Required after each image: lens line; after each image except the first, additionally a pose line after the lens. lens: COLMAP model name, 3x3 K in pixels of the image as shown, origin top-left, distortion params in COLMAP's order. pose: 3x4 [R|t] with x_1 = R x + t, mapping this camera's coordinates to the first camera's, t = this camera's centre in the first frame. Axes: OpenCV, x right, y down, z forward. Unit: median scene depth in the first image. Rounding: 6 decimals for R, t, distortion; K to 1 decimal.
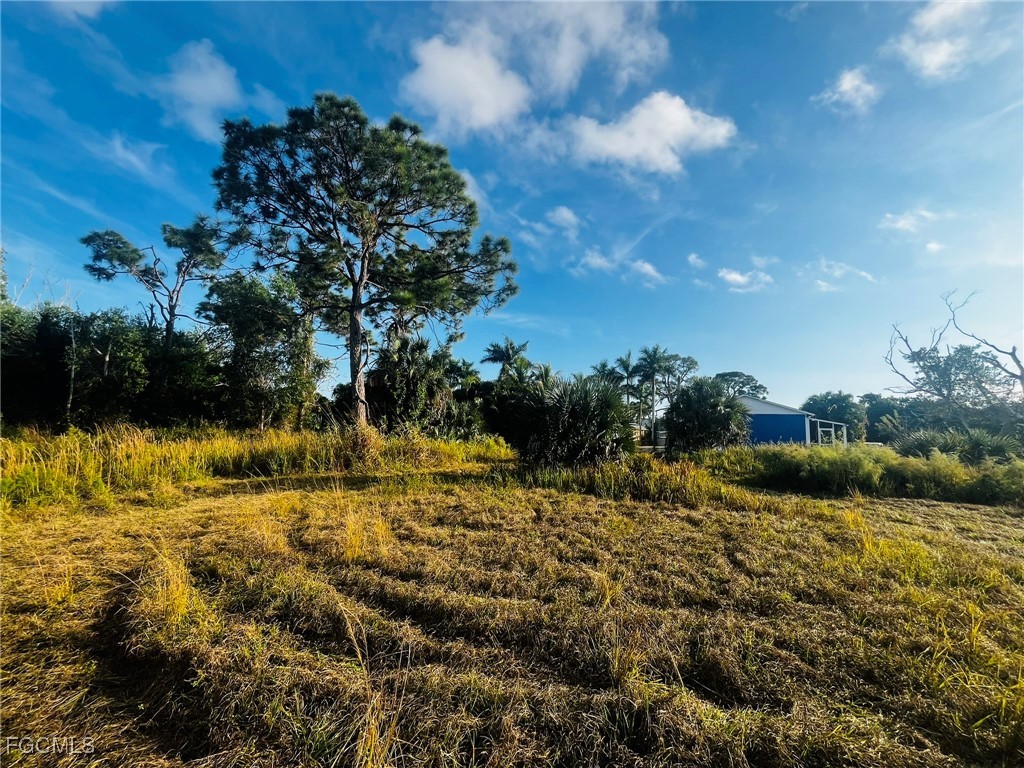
lens RADIAL K [[411.0, 0, 511.9], [0, 411.0, 386.8], [0, 0, 1]] dist [-0.011790, -0.000086]
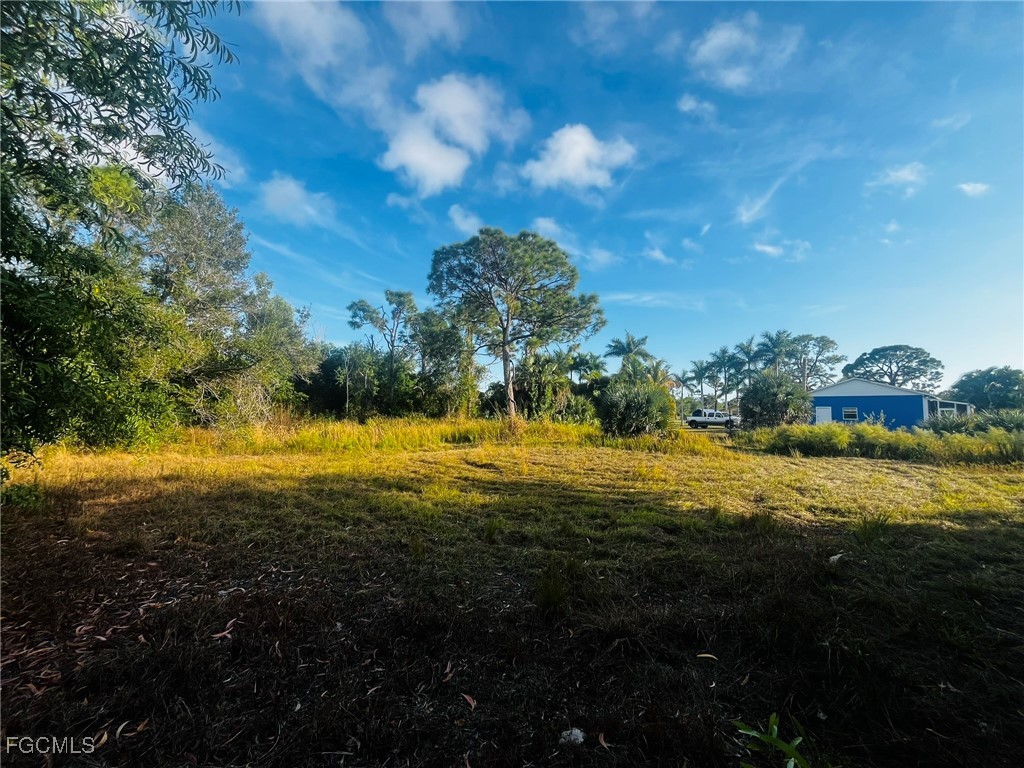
lens RADIAL K [[411.0, 0, 512.1], [0, 411.0, 388.6], [0, 0, 1]] dist [-0.011790, -0.000086]
pose [[0.944484, -0.037542, -0.326406, 0.130089], [0.050869, 0.998180, 0.032385, -0.049170], [0.324596, -0.047191, 0.944675, -0.416742]]
